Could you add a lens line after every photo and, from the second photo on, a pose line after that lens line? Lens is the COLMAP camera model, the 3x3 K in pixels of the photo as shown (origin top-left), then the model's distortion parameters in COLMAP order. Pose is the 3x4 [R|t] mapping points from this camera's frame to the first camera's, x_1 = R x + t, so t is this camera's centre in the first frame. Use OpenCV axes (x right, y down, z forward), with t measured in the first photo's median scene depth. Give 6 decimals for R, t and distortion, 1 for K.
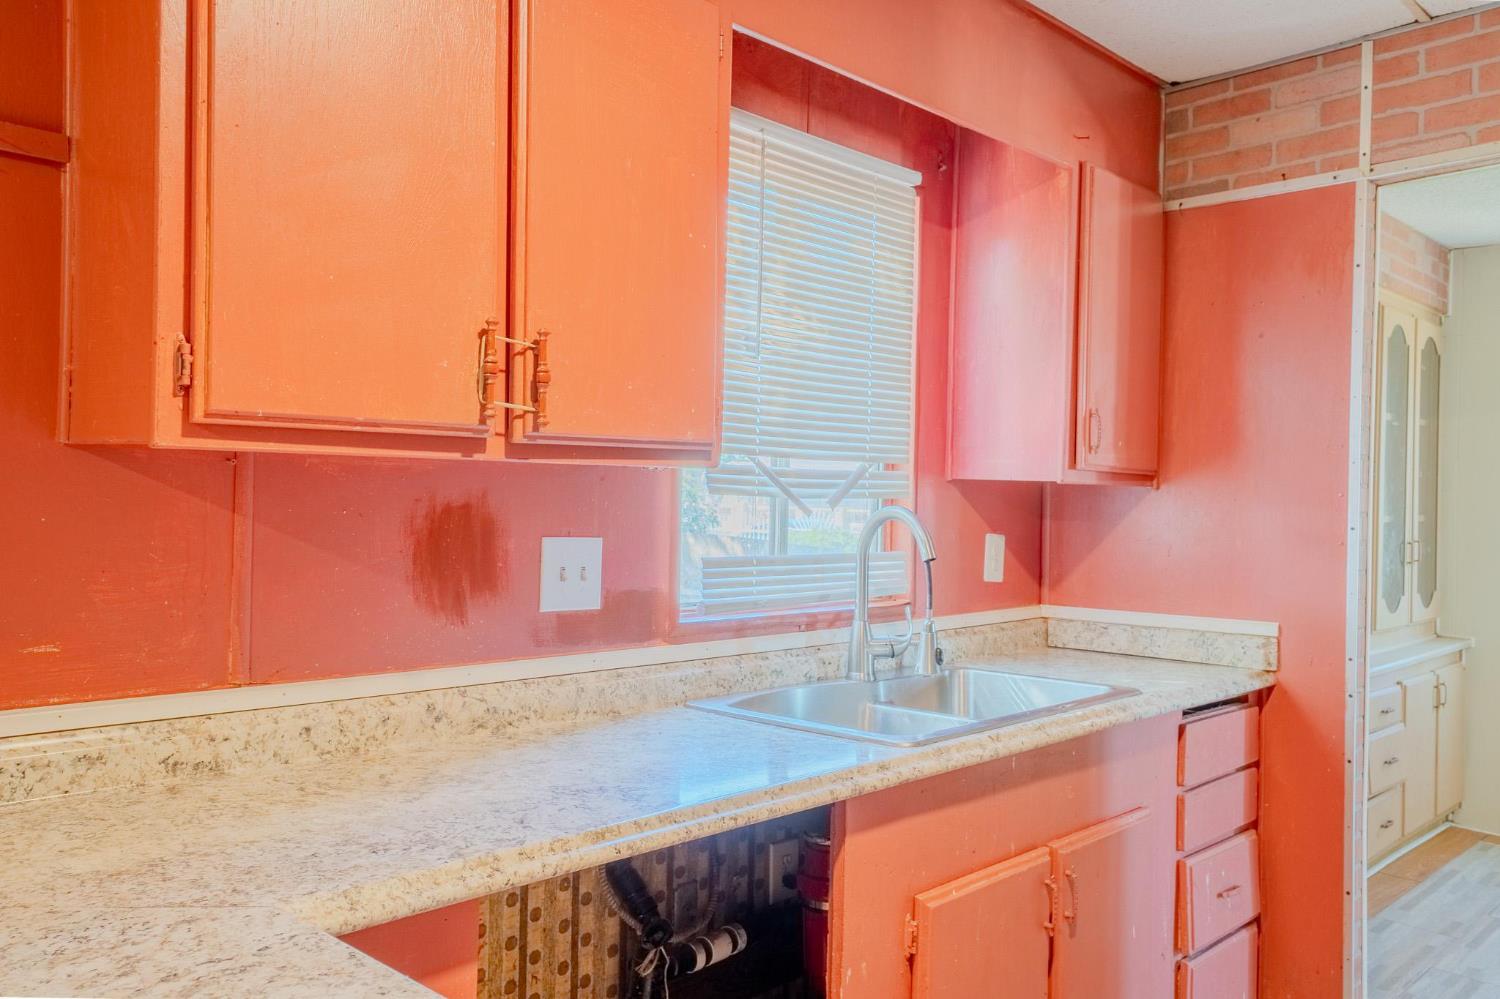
lens RADIAL K [[1154.0, 0, 750.0], [0, 1154.0, 499.5], [0, 0, 1]] dist [0.001252, 0.047390]
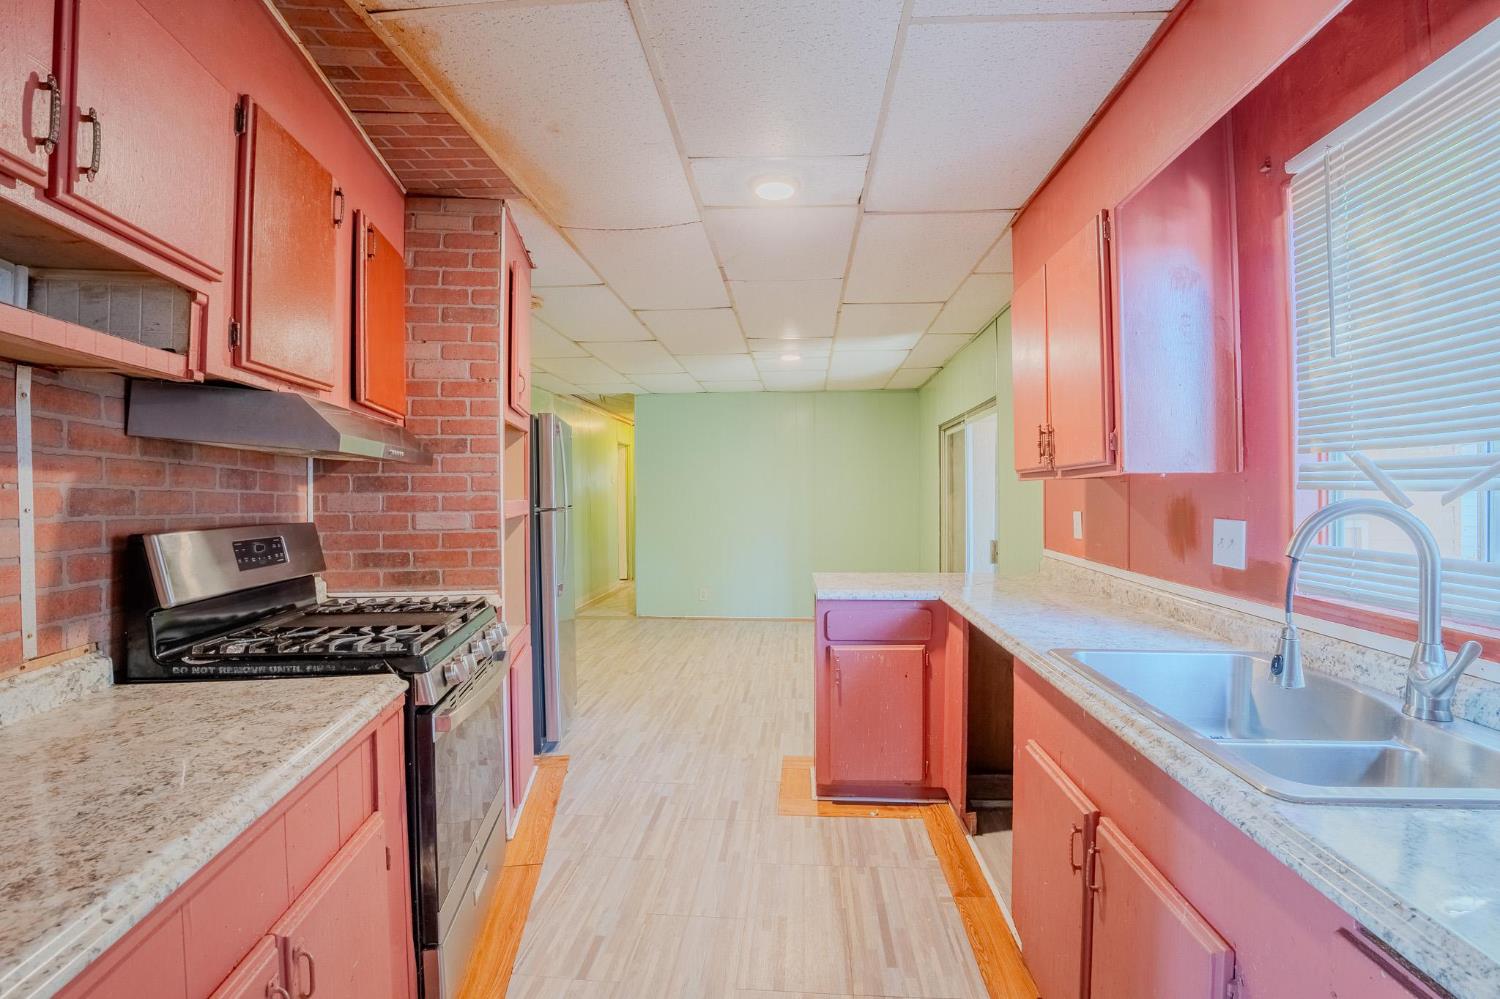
lens RADIAL K [[662.9, 0, 750.0], [0, 662.9, 499.5], [0, 0, 1]] dist [-0.061158, 0.000296]
pose [[-0.758625, -0.009019, -0.651465, 0.734925], [-0.013102, 0.999913, 0.001414, 0.011066], [0.651396, 0.009609, -0.758677, 1.018509]]
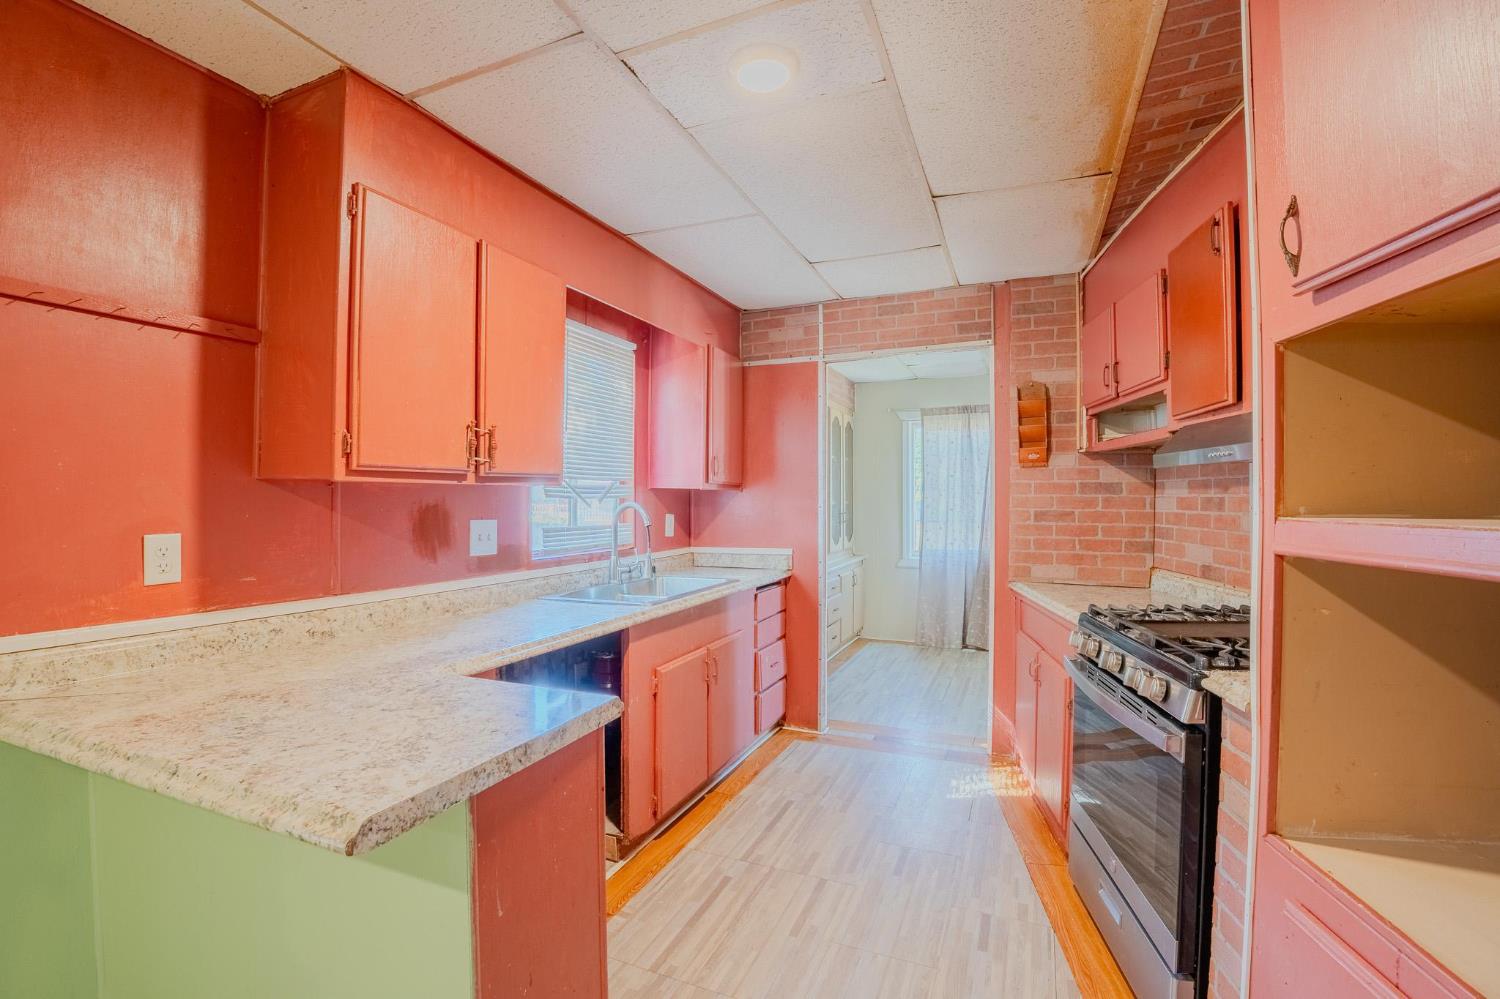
lens RADIAL K [[662.9, 0, 750.0], [0, 662.9, 499.5], [0, 0, 1]] dist [-0.061158, 0.000296]
pose [[0.930280, -0.018805, 0.366369, -0.115688], [0.017702, 0.999823, 0.006371, -0.001854], [-0.366424, 0.000559, 0.930448, -0.220461]]
